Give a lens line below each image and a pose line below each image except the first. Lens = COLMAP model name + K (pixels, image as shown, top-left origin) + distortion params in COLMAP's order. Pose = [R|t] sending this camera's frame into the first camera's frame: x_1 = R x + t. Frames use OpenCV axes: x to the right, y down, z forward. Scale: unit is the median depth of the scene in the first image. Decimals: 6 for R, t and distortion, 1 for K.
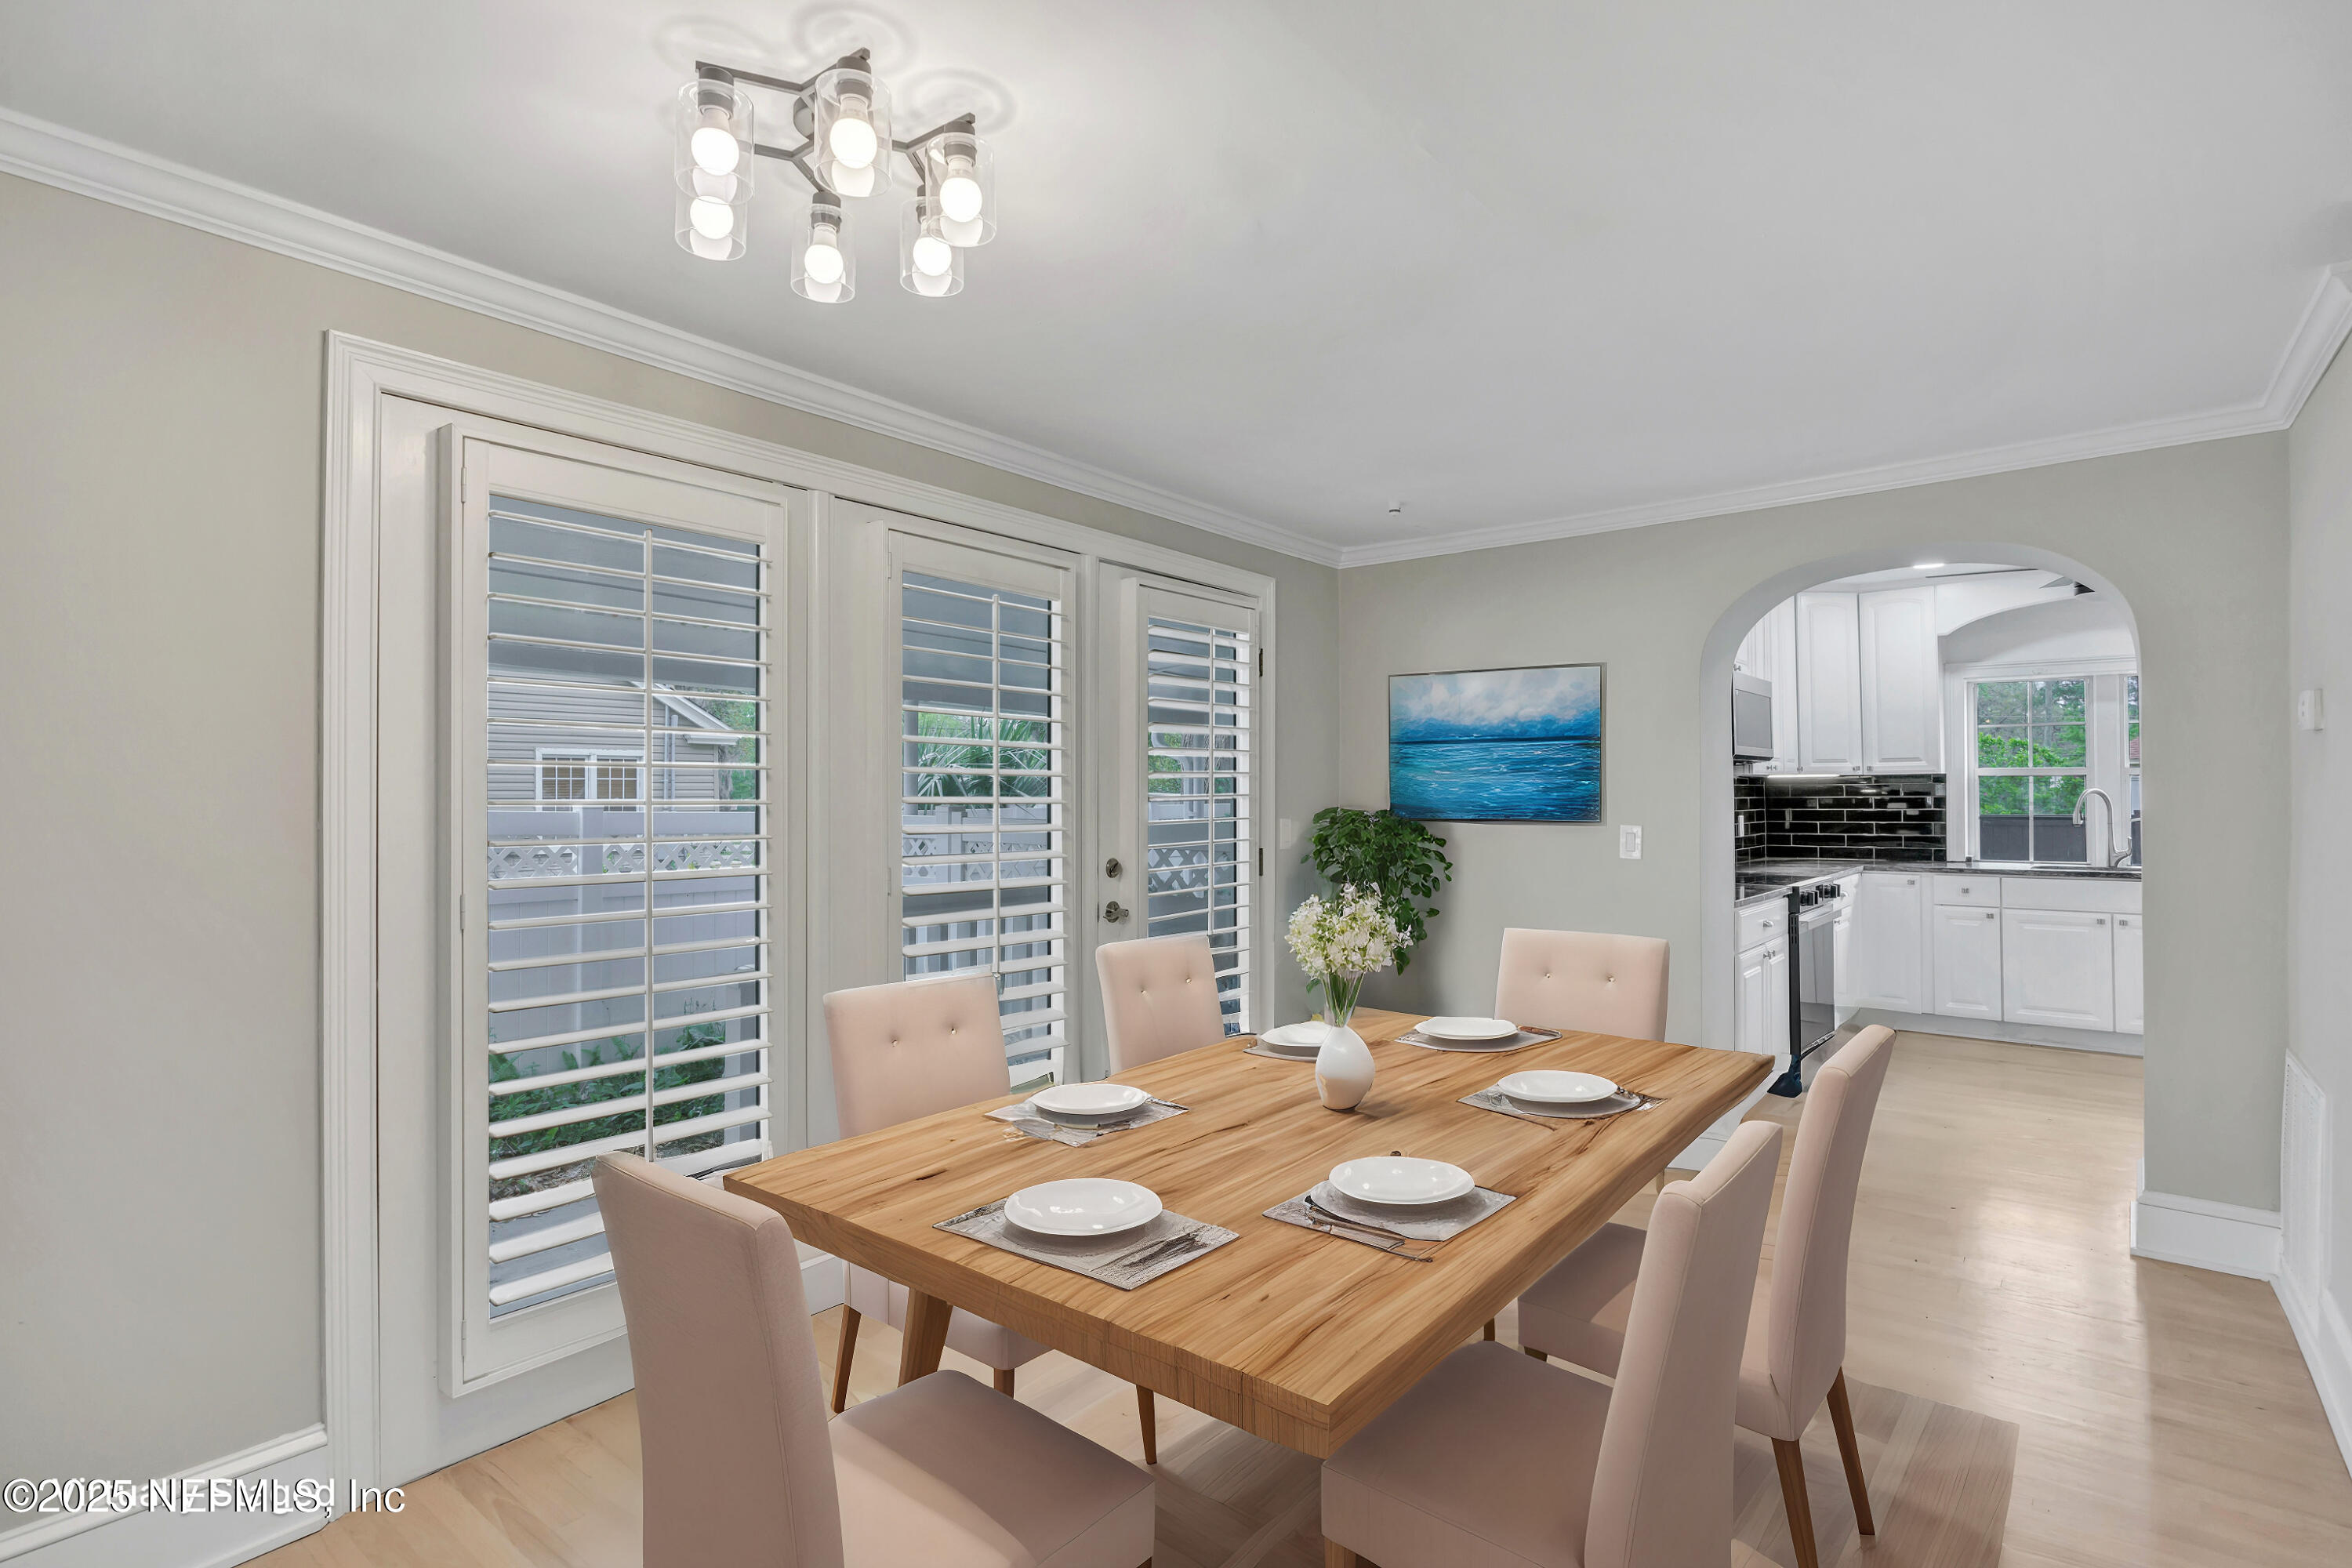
lens RADIAL K [[1171.7, 0, 1178.5], [0, 1171.7, 774.2], [0, 0, 1]] dist [-0.000400, -0.000237]
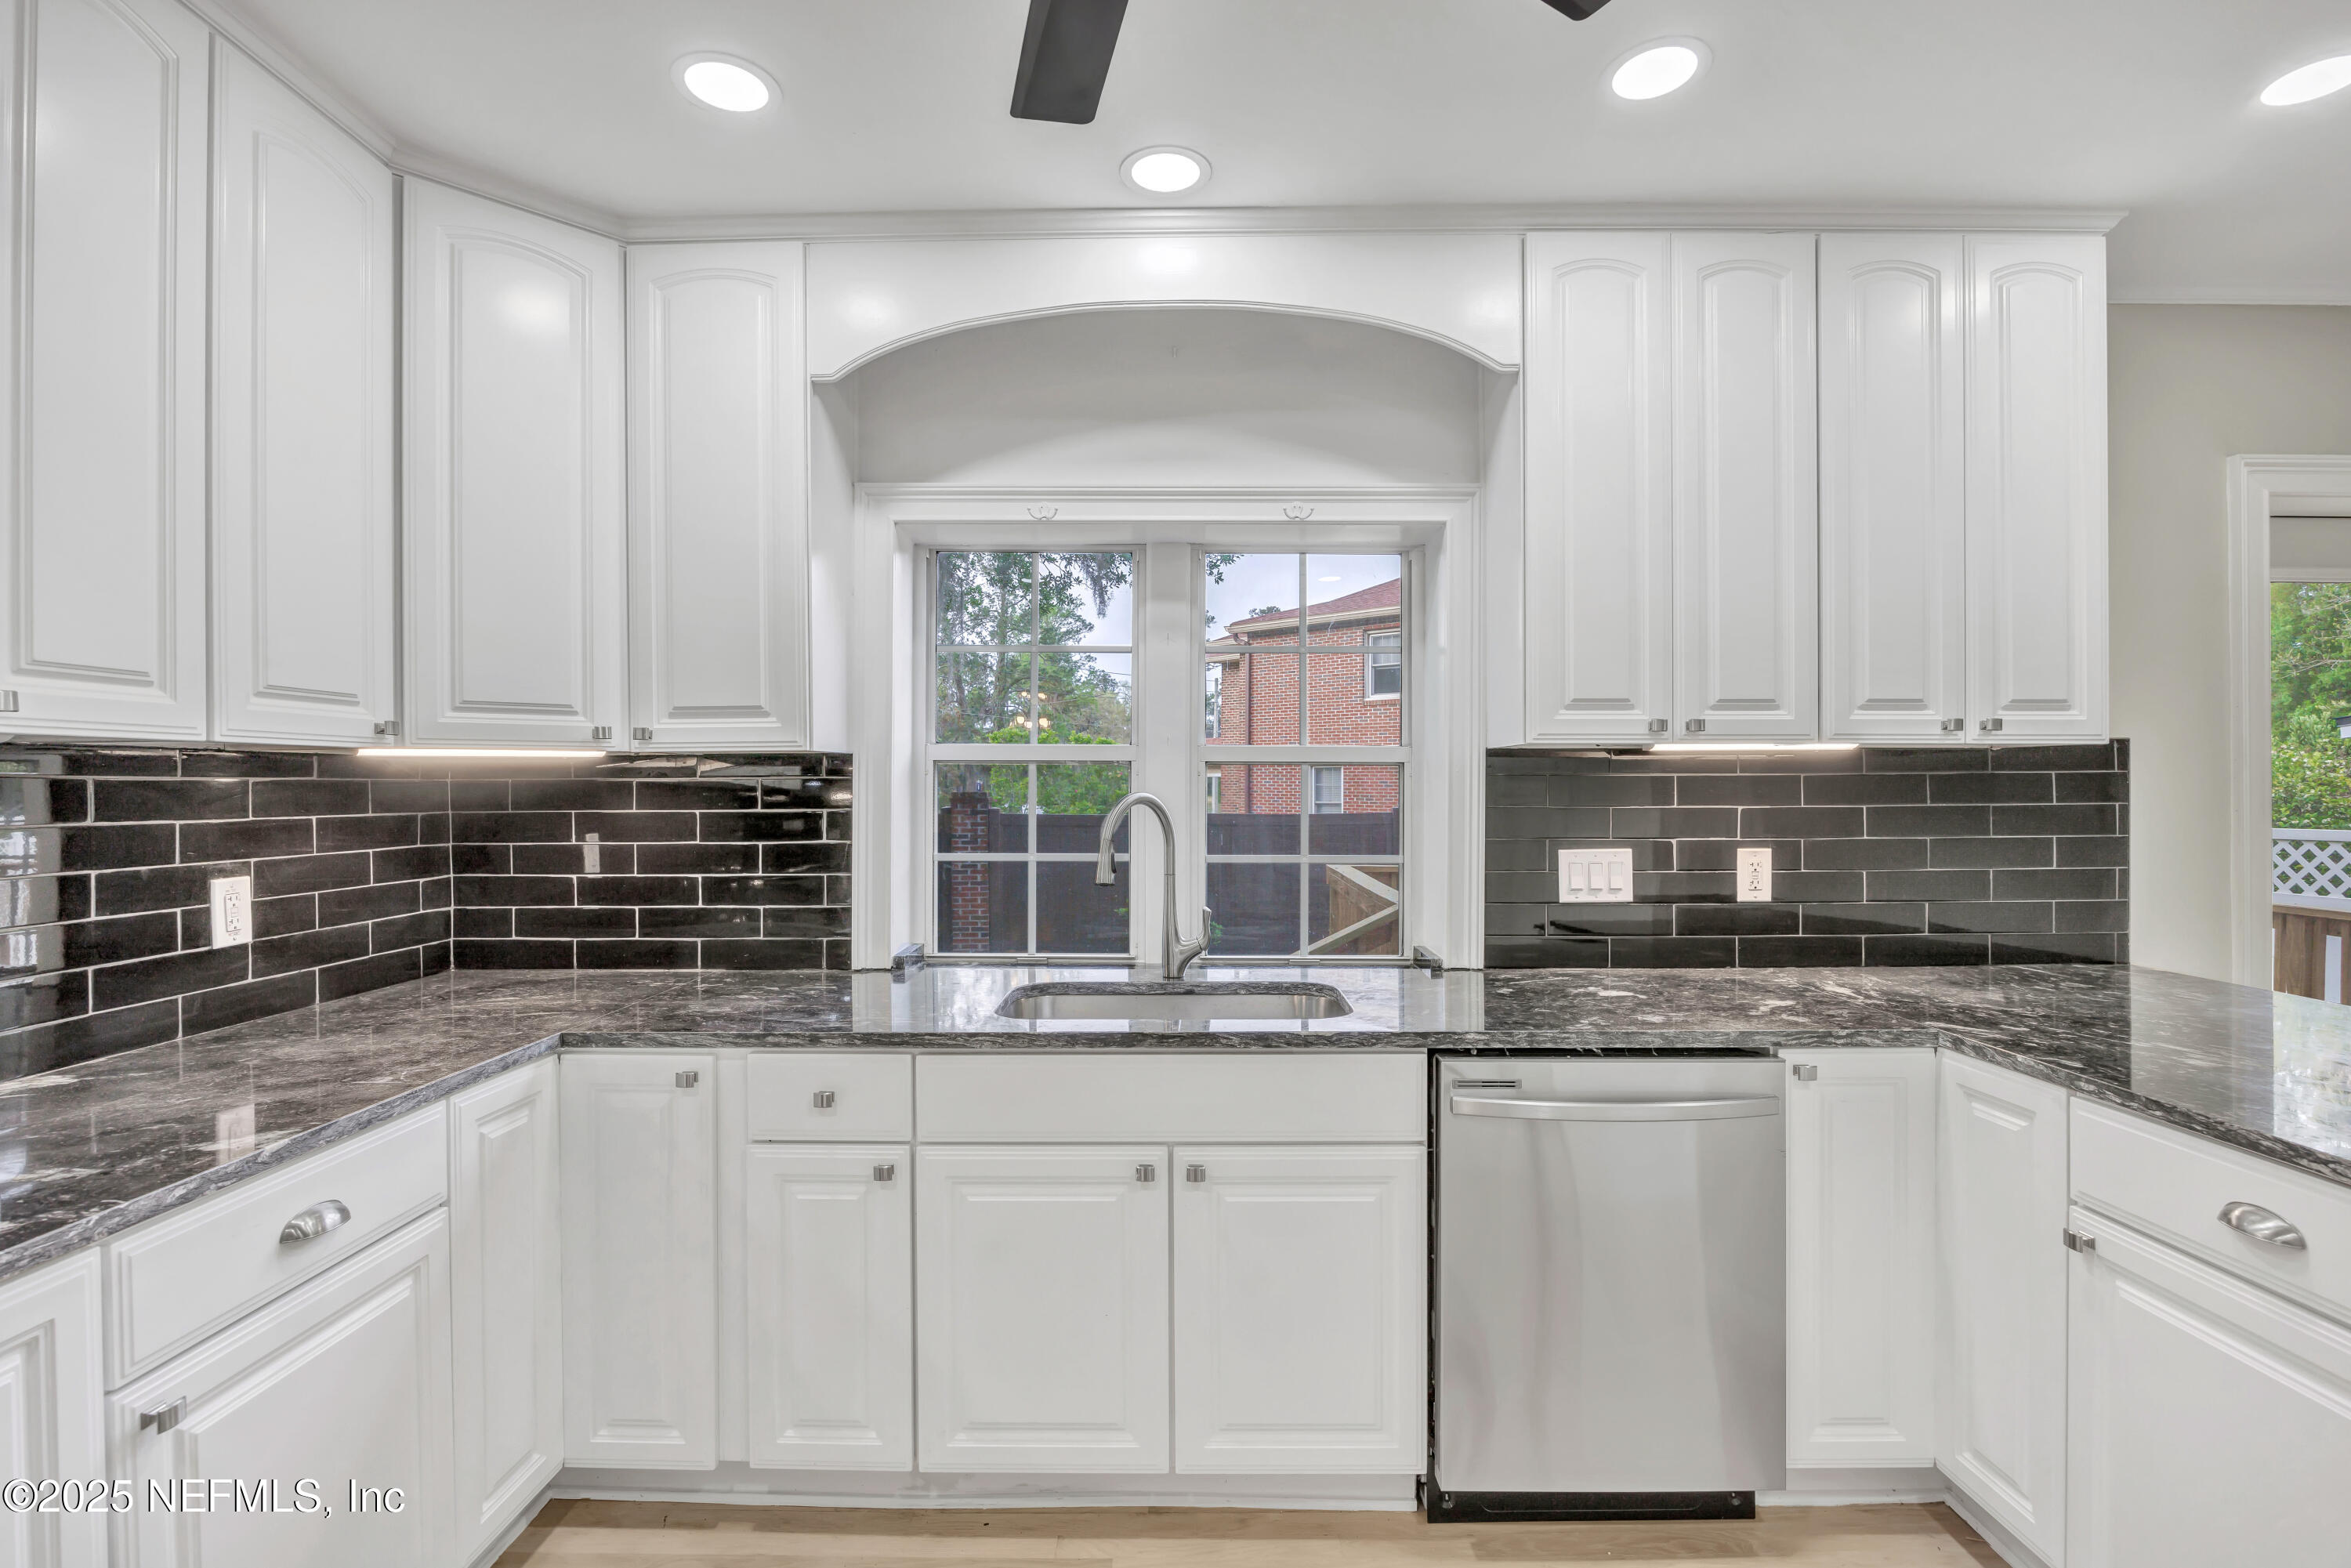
lens RADIAL K [[1100.5, 0, 1175.5], [0, 1100.5, 784.0], [0, 0, 1]] dist [-0.017853, 0.000117]
pose [[0.781992, 0.003500, 0.623279, 0.513021], [-0.008883, 0.999945, 0.005530, 0.007296], [-0.623226, -0.009861, 0.781980, 0.642989]]
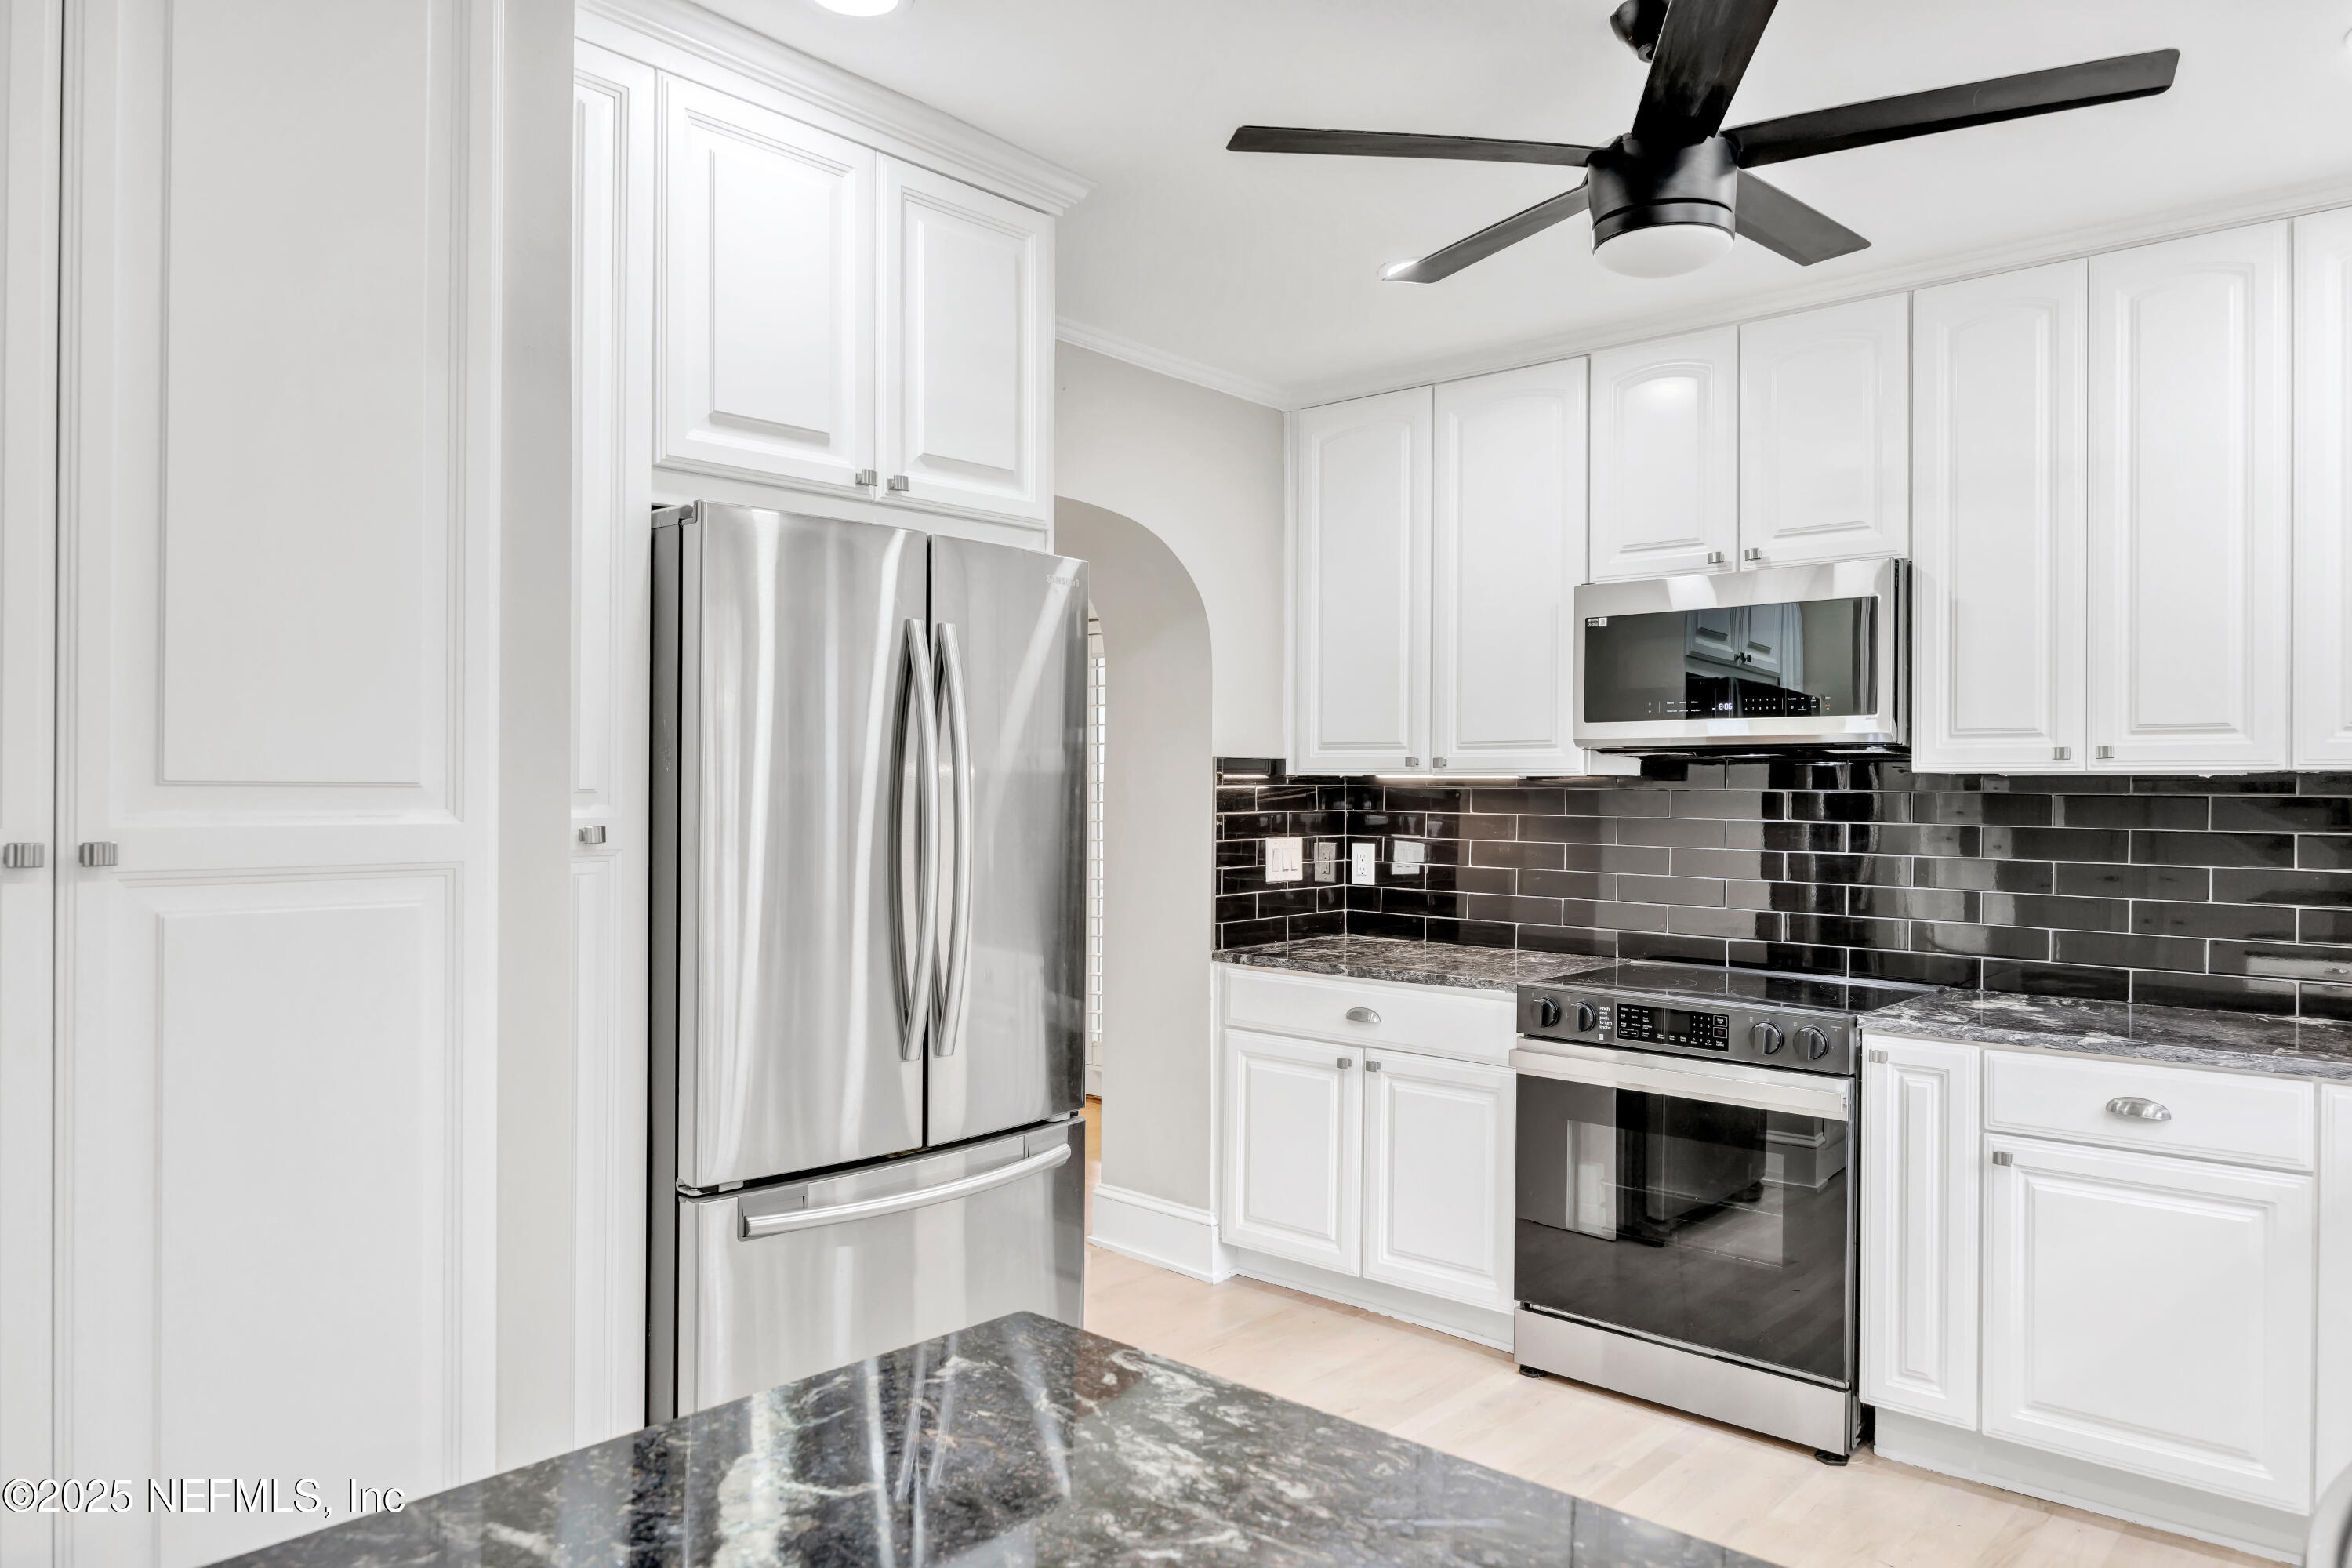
lens RADIAL K [[1609.3, 0, 1176.0], [0, 1609.3, 784.0], [0, 0, 1]] dist [0.003126, 0.001662]
pose [[-0.054257, 0.006607, -0.998505, 0.967250], [0.008899, 0.999942, 0.006133, -0.000333], [0.998487, -0.008553, -0.054312, 0.669370]]
